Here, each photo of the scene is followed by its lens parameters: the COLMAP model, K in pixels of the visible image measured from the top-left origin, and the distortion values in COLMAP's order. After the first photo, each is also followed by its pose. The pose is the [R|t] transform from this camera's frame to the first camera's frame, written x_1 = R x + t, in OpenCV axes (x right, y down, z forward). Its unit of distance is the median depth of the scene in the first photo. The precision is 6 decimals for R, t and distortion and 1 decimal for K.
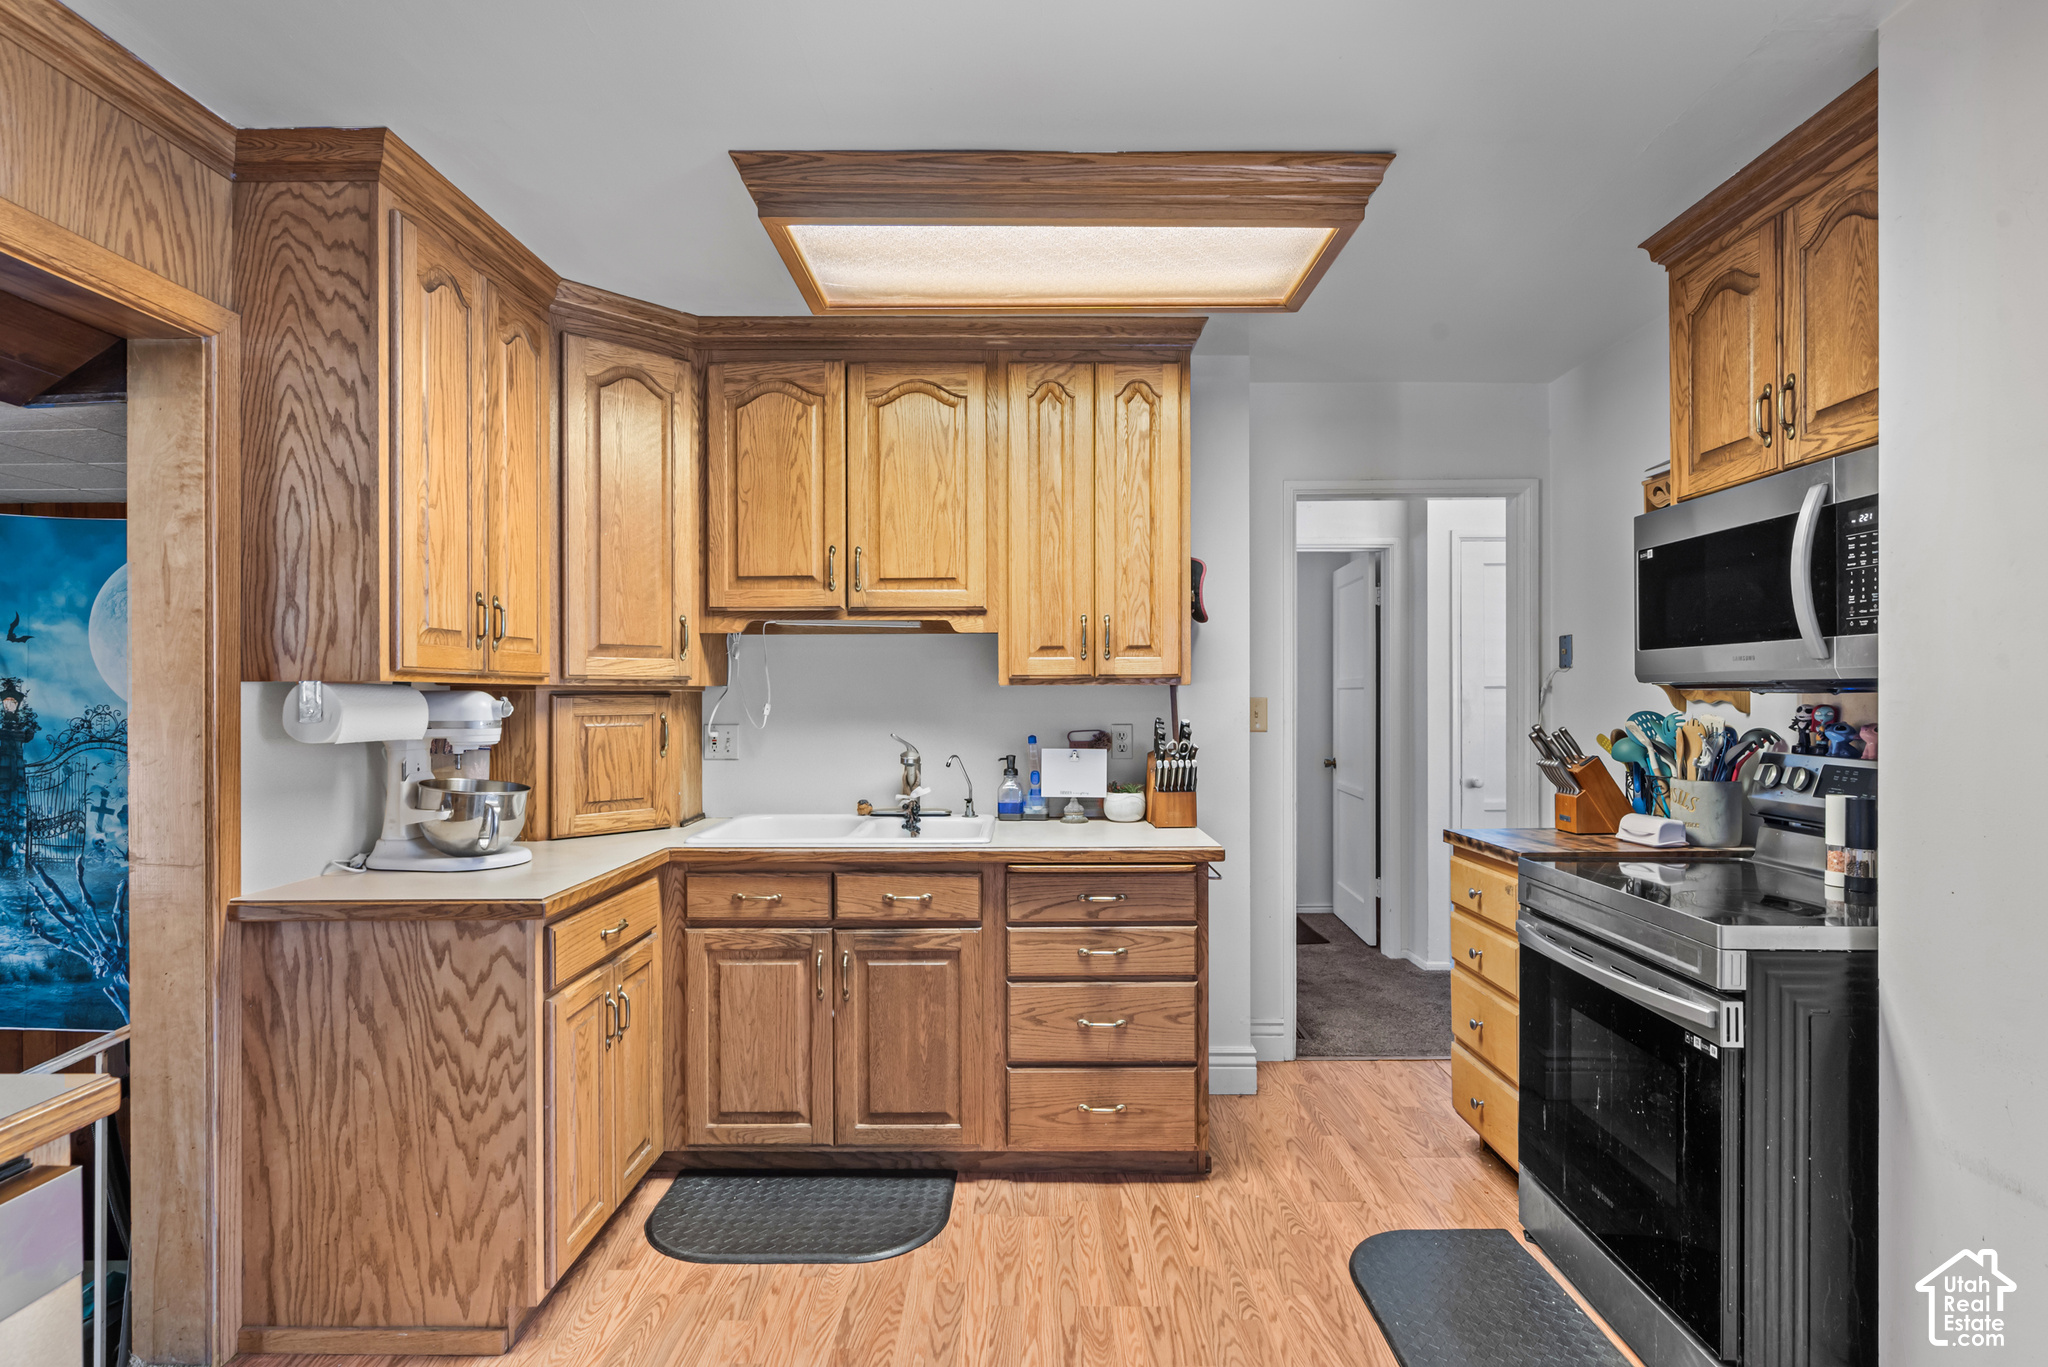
lens RADIAL K [[1020.0, 0, 1022.5], [0, 1020.0, 693.9], [0, 0, 1]] dist [-0.000012, -0.000704]
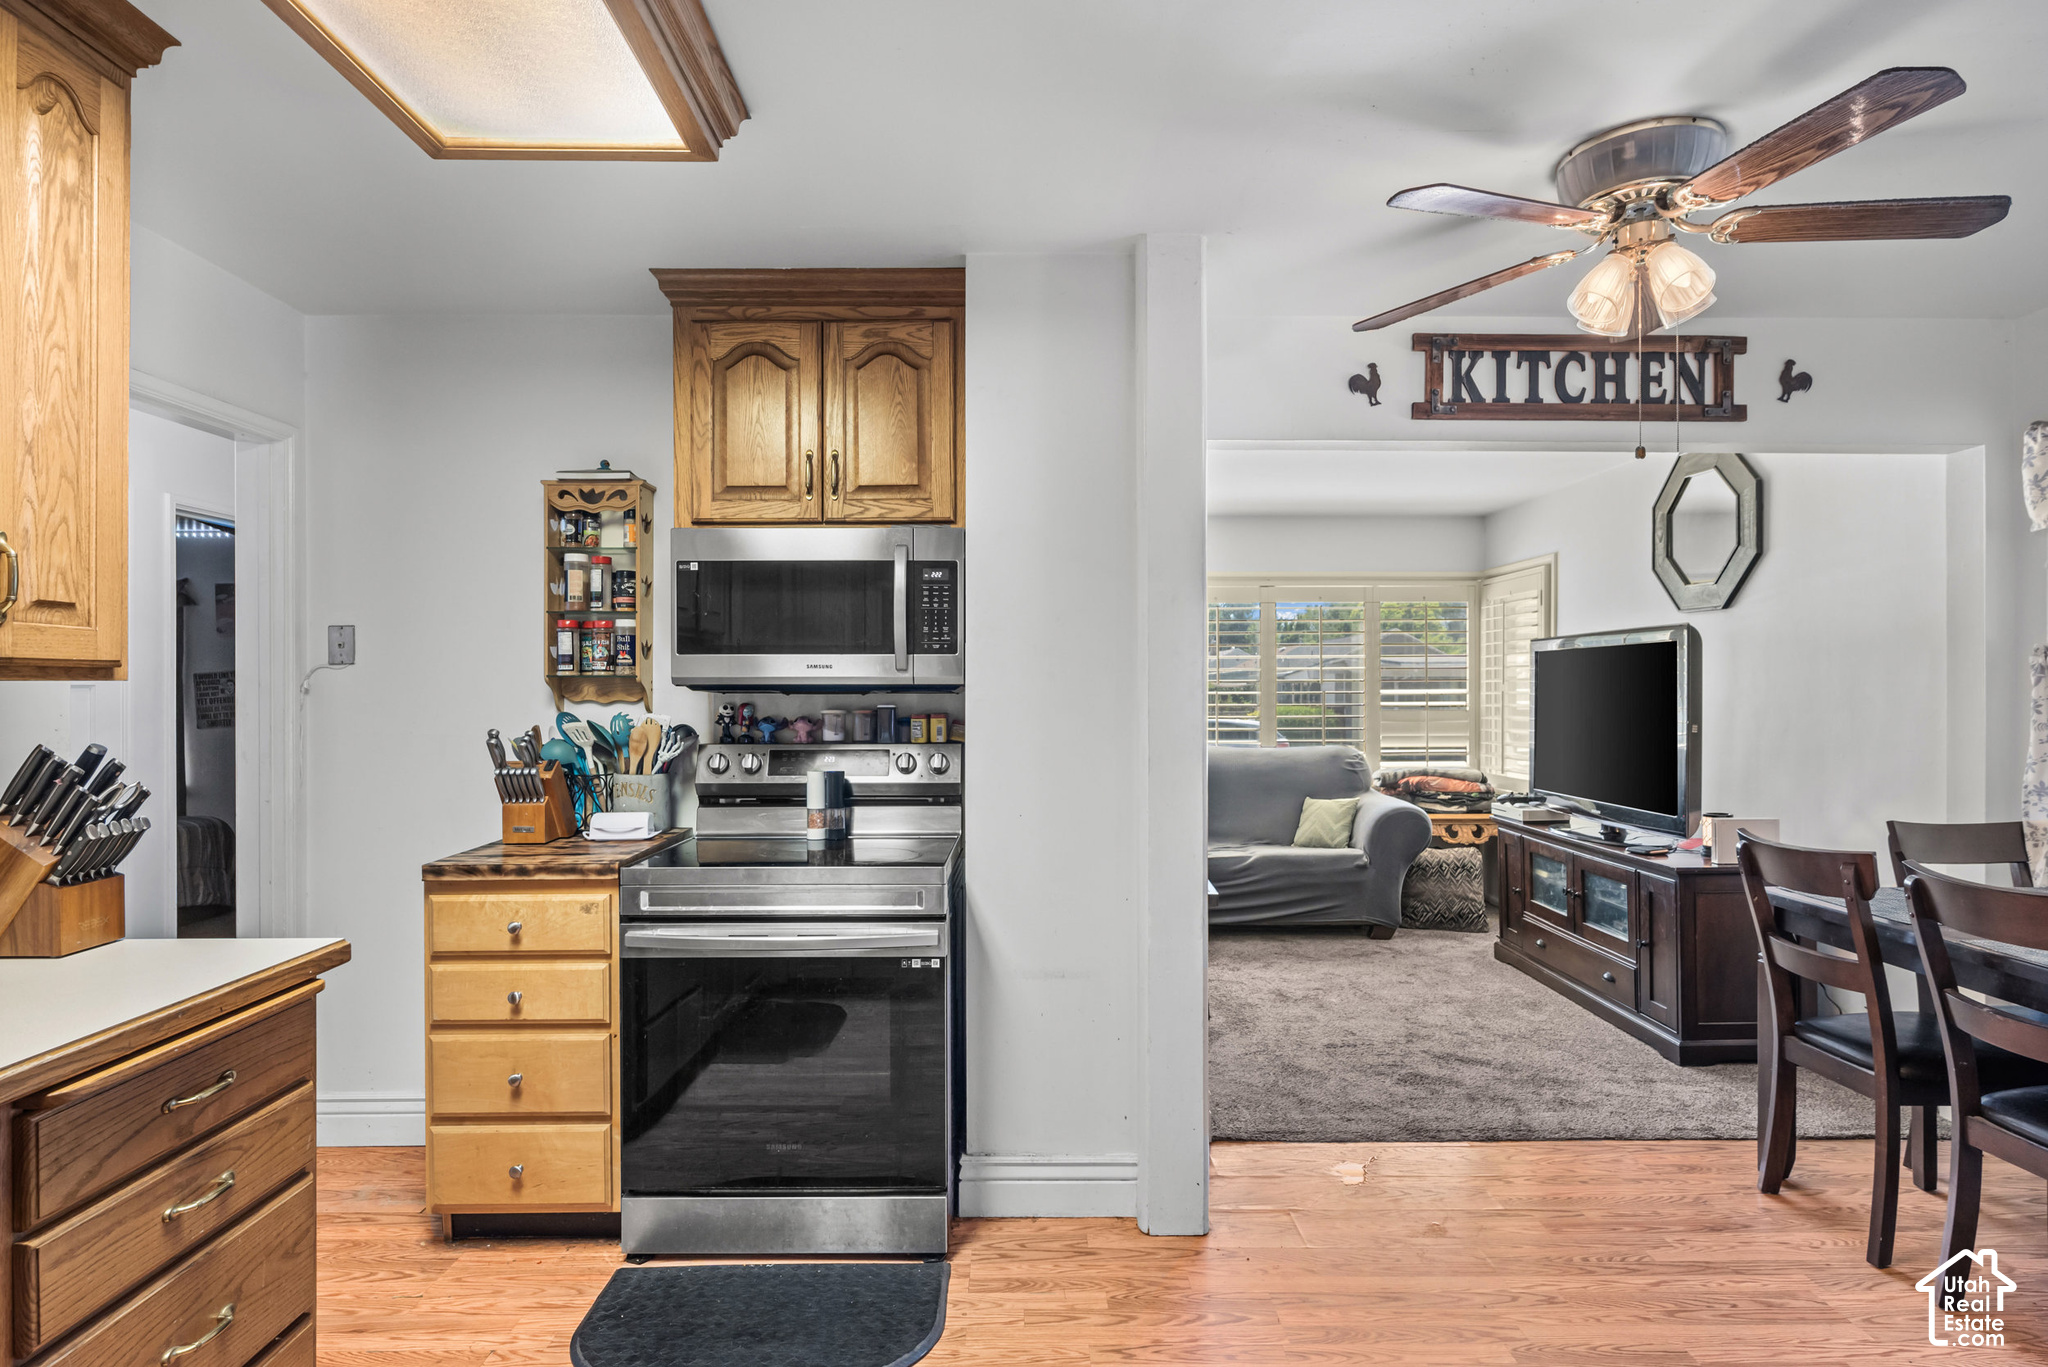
lens RADIAL K [[1074.9, 0, 1027.8], [0, 1074.9, 688.4], [0, 0, 1]] dist [0.001325, -0.003288]
pose [[-0.016423, 0.003317, 0.999860, -0.474813], [0.001868, 0.999993, -0.003287, -0.002335], [-0.999863, 0.001814, -0.016430, 0.587192]]
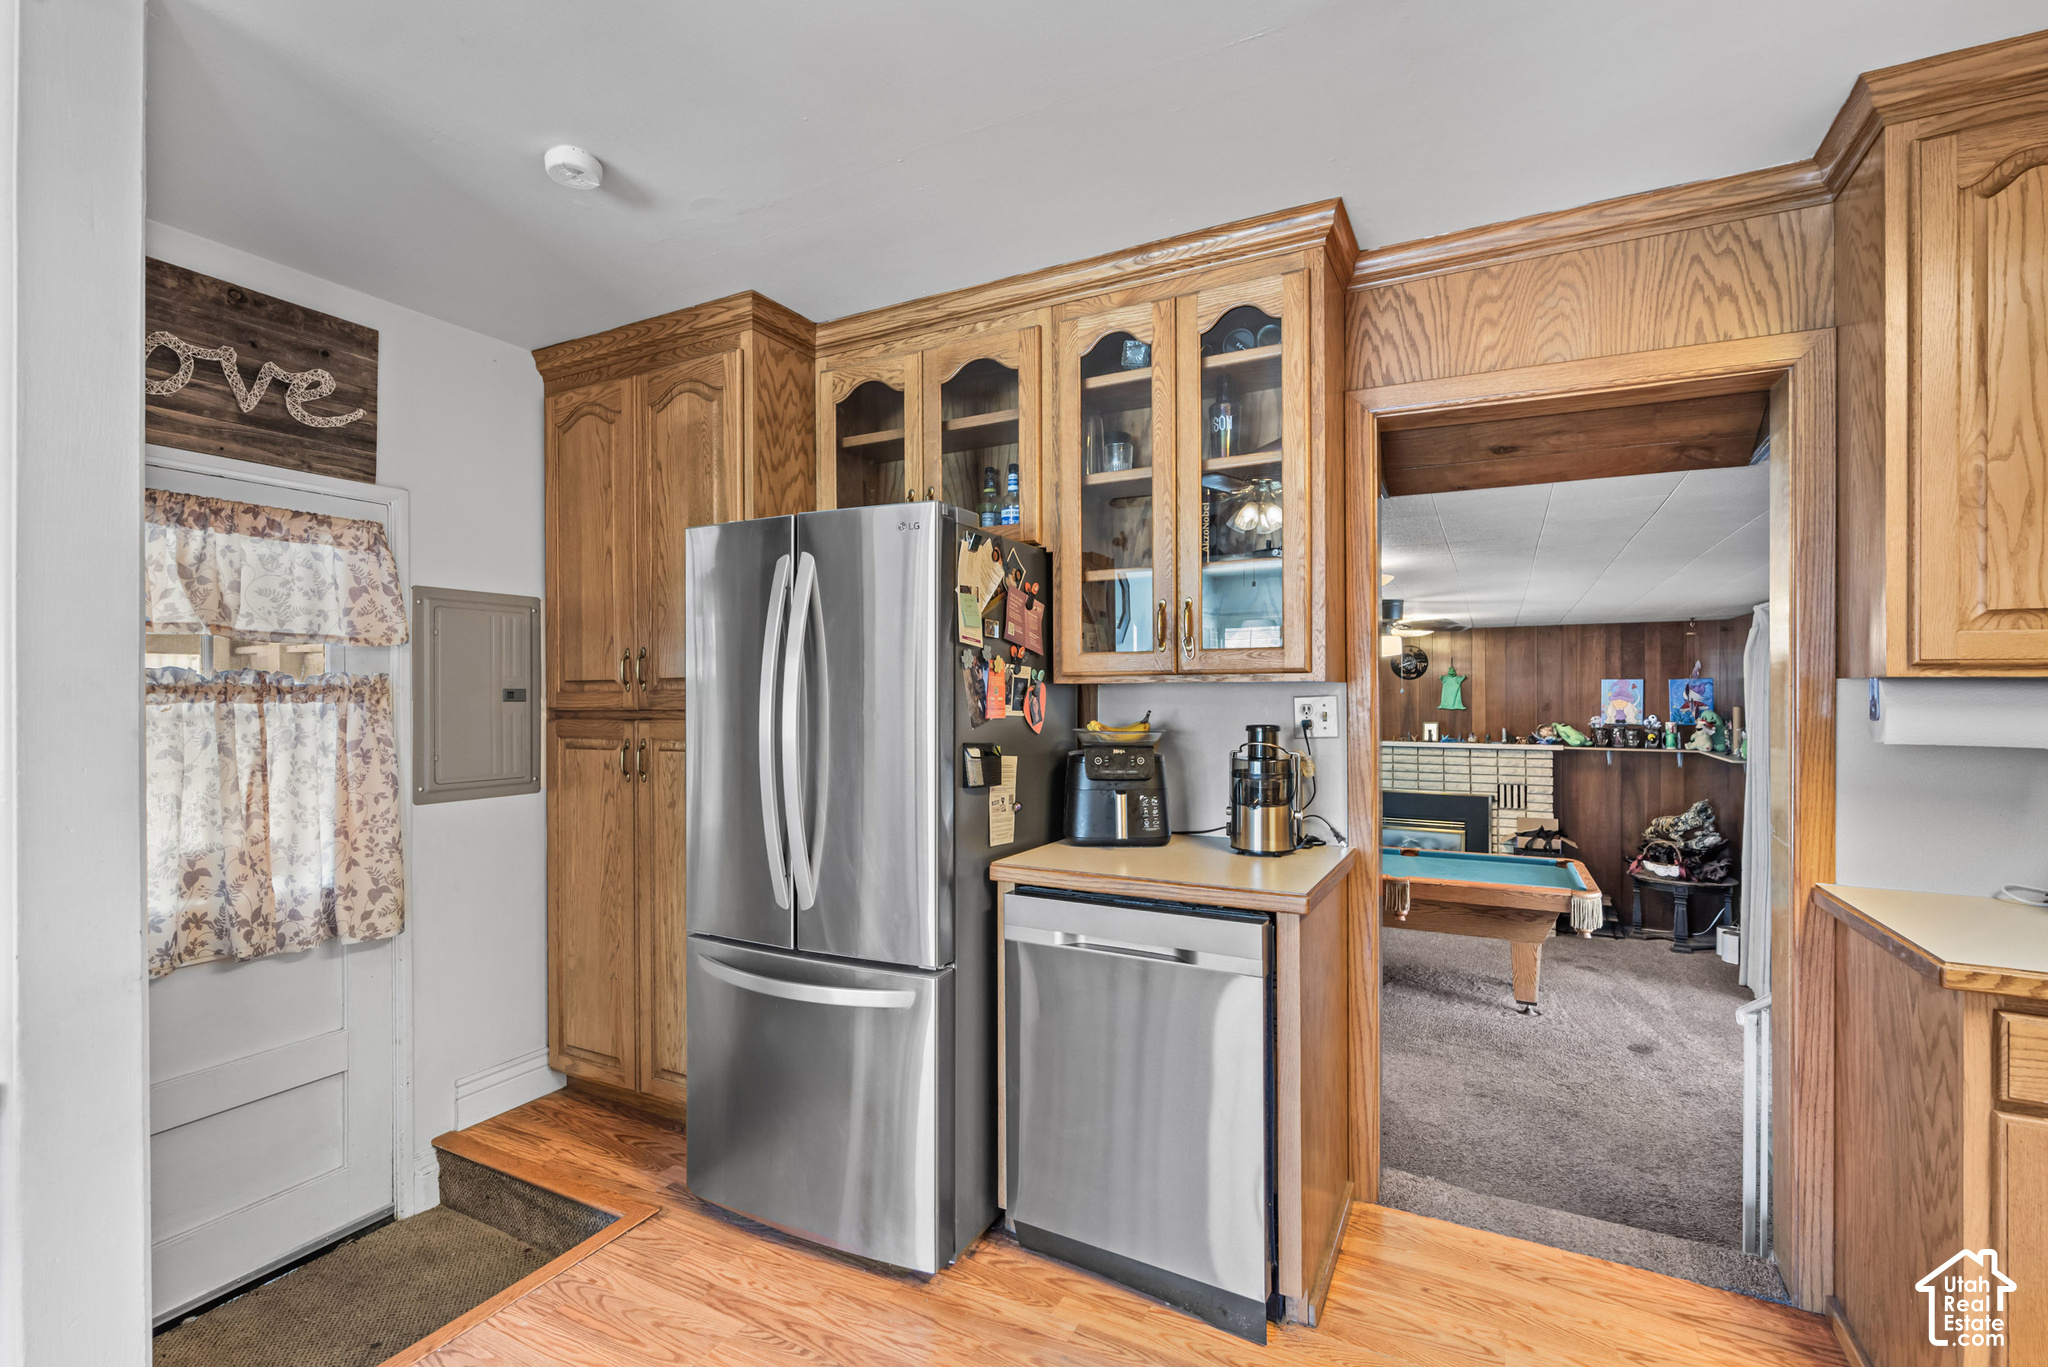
lens RADIAL K [[914.2, 0, 1022.6], [0, 914.2, 686.5], [0, 0, 1]] dist [-0.009646, 0.001435]
pose [[-0.459744, 0.001869, -0.888050, 0.330968], [0.000467, 0.999998, 0.001863, -0.004332], [0.888052, 0.000442, -0.459744, 0.519396]]
